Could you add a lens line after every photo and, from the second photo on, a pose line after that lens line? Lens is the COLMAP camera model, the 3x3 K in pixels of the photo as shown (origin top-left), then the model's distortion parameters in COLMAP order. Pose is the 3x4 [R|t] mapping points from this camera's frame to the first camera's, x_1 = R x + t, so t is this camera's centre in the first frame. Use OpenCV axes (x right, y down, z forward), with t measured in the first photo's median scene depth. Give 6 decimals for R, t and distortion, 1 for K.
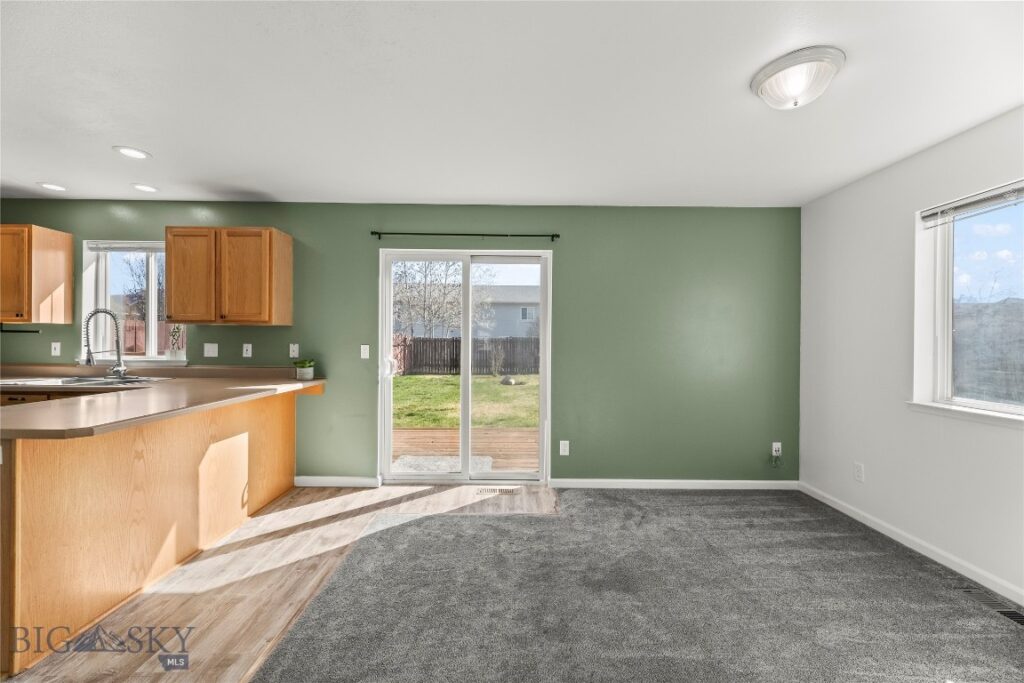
lens RADIAL K [[407.8, 0, 515.1], [0, 407.8, 340.6], [0, 0, 1]] dist [0.000745, -0.000109]
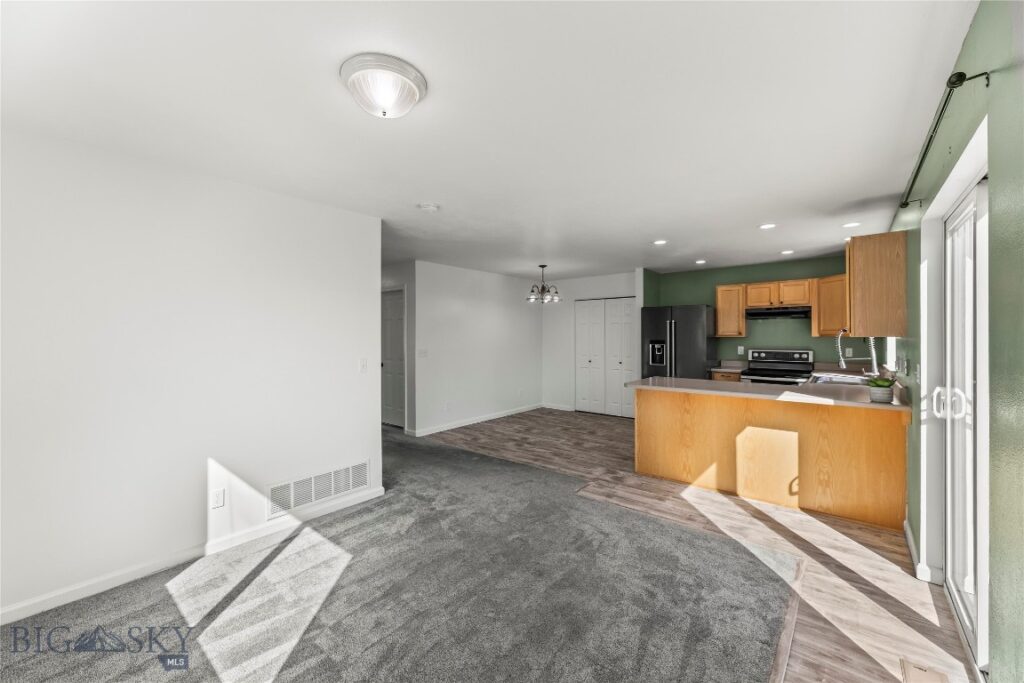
lens RADIAL K [[407.8, 0, 512.7], [0, 407.8, 341.1], [0, 0, 1]] dist [0.000745, -0.000109]
pose [[-0.639667, 0.002451, -0.768648, 0.648321], [-0.005297, 0.999957, 0.007597, -0.032236], [0.768634, 0.008931, -0.639627, 0.983235]]
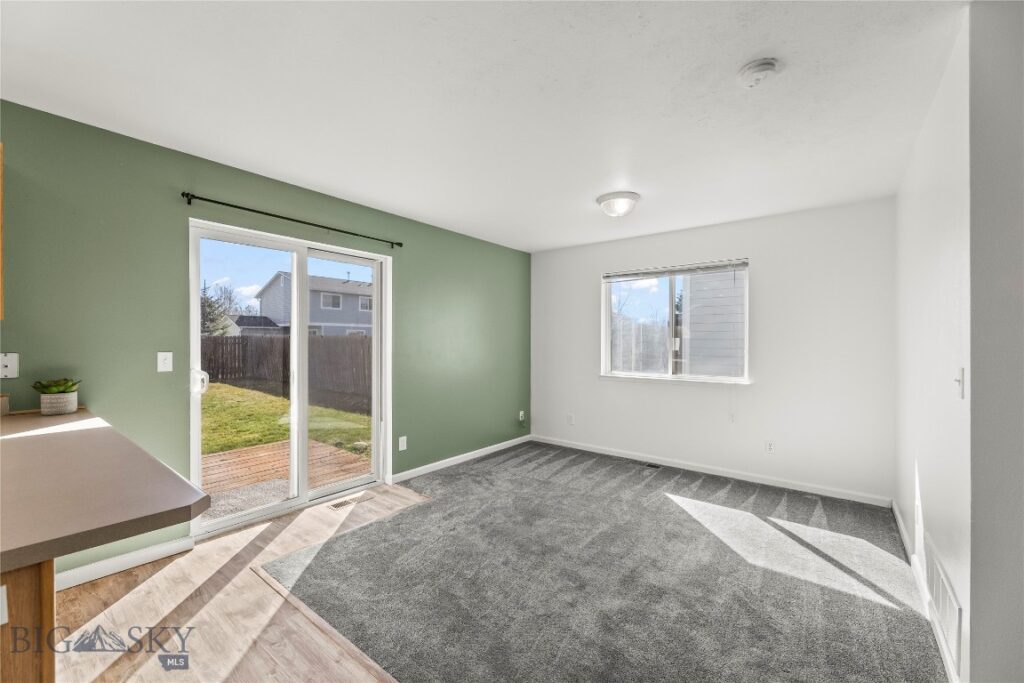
lens RADIAL K [[407.8, 0, 505.9], [0, 407.8, 346.6], [0, 0, 1]] dist [0.000745, -0.000109]
pose [[0.630352, -0.014530, 0.776173, -0.582811], [0.003023, 0.999863, 0.016262, -0.009062], [-0.776303, -0.007904, 0.630310, 0.123969]]
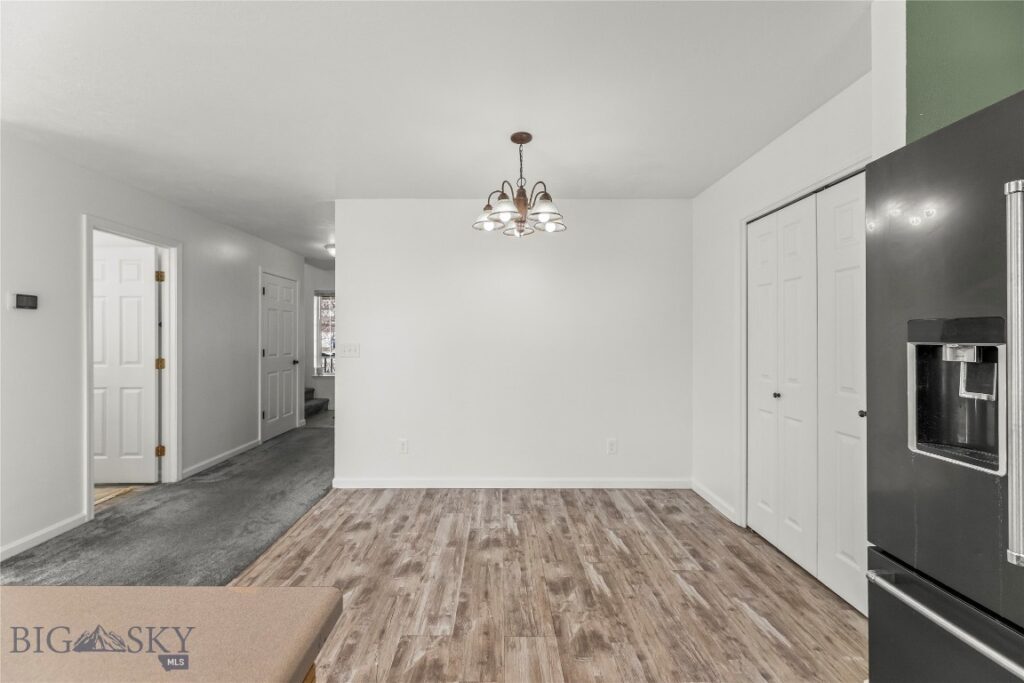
lens RADIAL K [[407.8, 0, 494.2], [0, 407.8, 336.5], [0, 0, 1]] dist [0.000745, -0.000109]
pose [[-0.999852, -0.012098, 0.012230, -0.831161], [-0.012066, 0.999924, 0.002689, -0.009143], [-0.012261, 0.002541, -0.999922, 0.626841]]
